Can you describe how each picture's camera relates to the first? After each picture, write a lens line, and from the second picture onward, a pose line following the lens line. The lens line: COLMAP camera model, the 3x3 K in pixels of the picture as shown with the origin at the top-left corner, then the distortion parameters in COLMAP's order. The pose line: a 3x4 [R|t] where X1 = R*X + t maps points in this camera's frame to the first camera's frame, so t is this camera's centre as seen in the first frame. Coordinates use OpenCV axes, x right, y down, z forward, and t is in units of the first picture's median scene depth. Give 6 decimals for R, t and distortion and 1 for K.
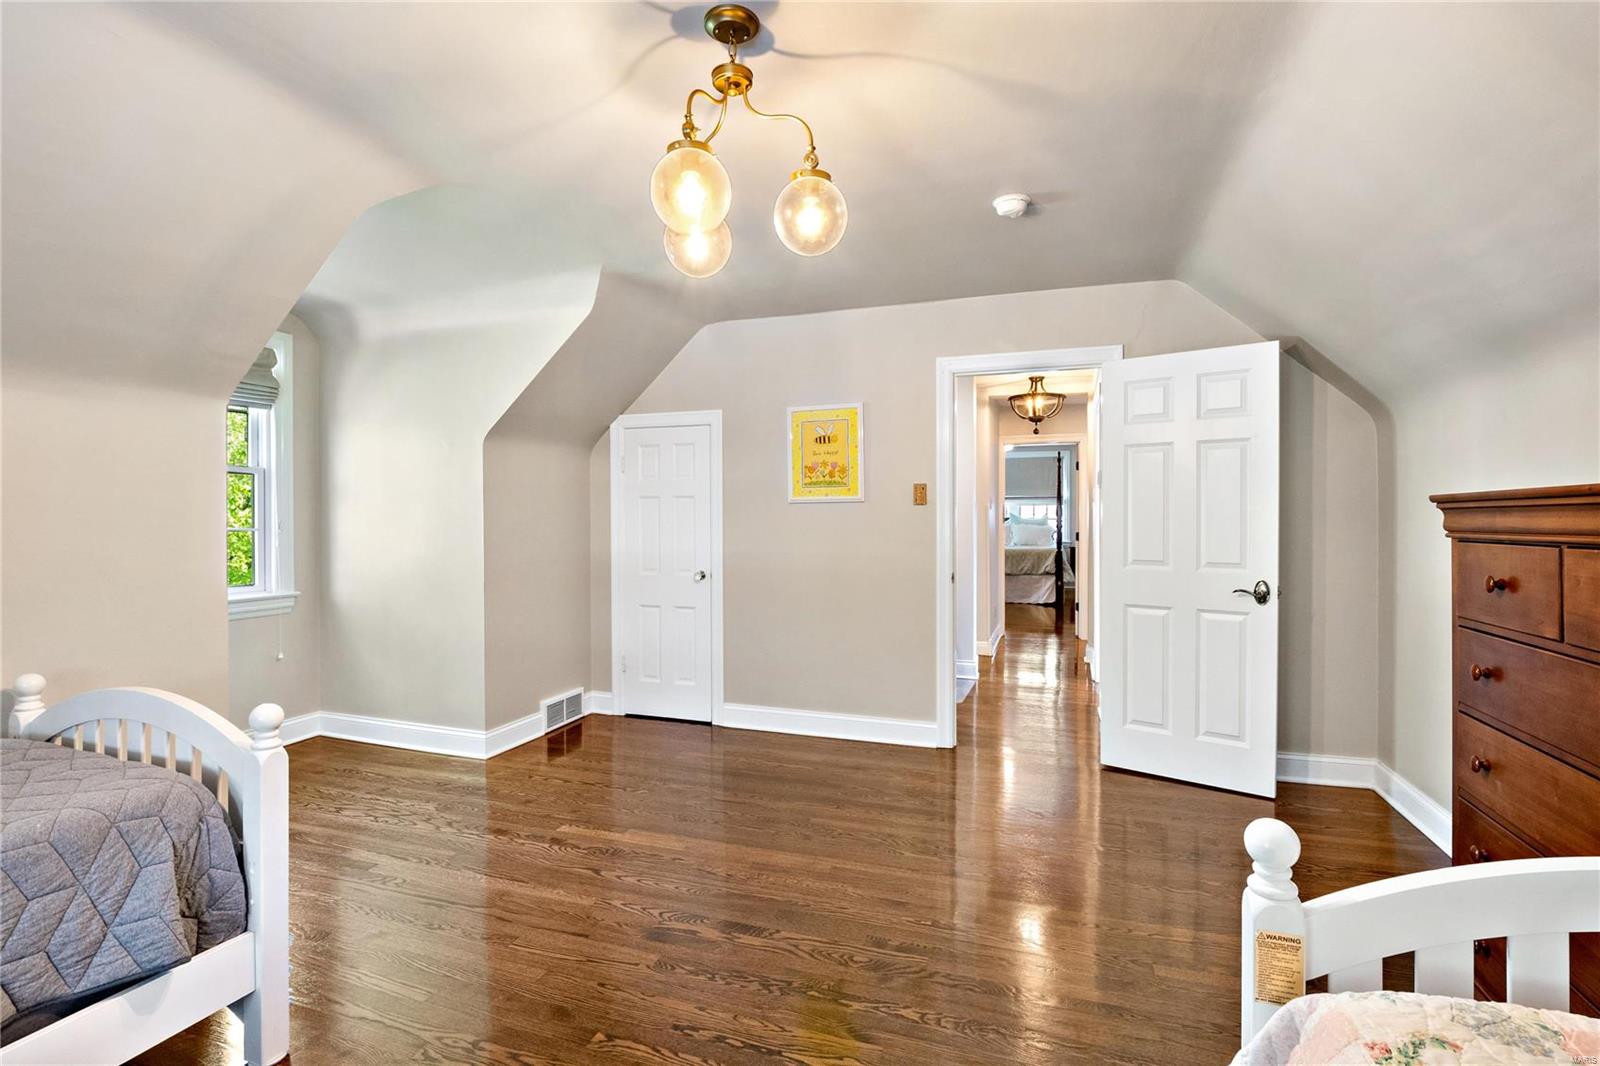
lens RADIAL K [[767.9, 0, 805.4], [0, 767.9, 527.1], [0, 0, 1]] dist [0.000648, 0.000021]
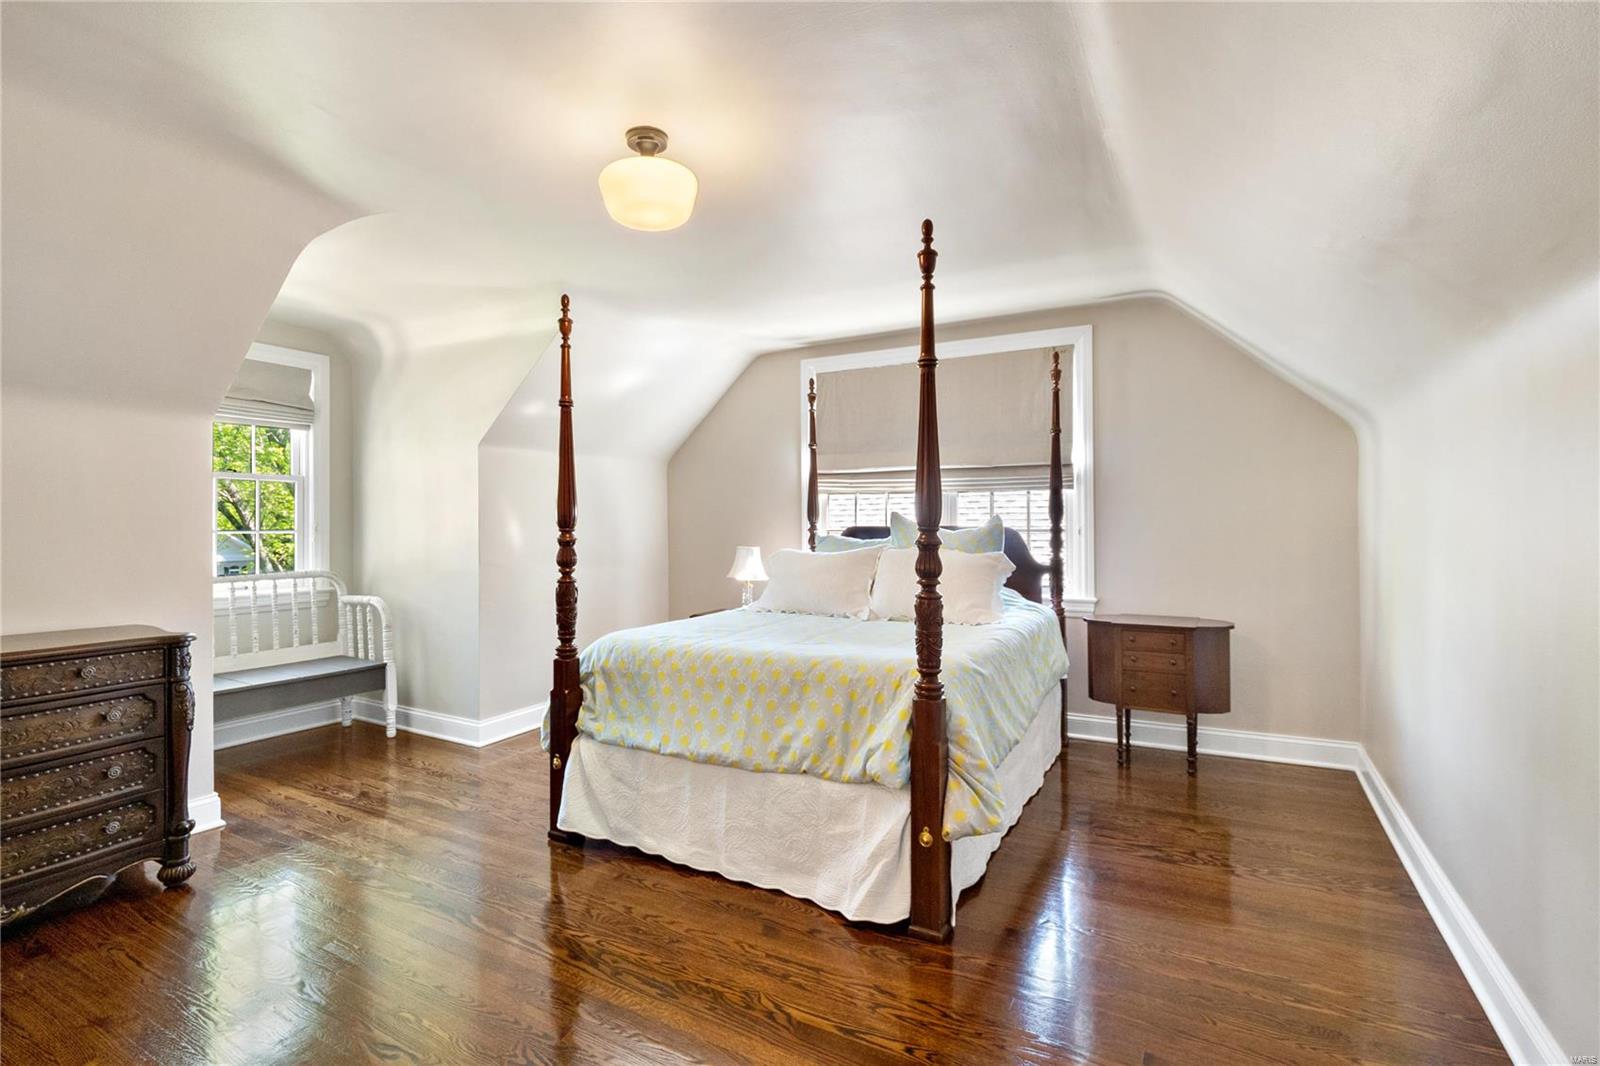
lens RADIAL K [[757.3, 0, 792.9], [0, 757.3, 525.3], [0, 0, 1]] dist [-0.000628, -0.000626]
pose [[0.989243, -0.007229, -0.146103, 0.331628], [0.005895, 0.999937, -0.009560, -0.011551], [0.146163, 0.008596, 0.989223, 0.799642]]
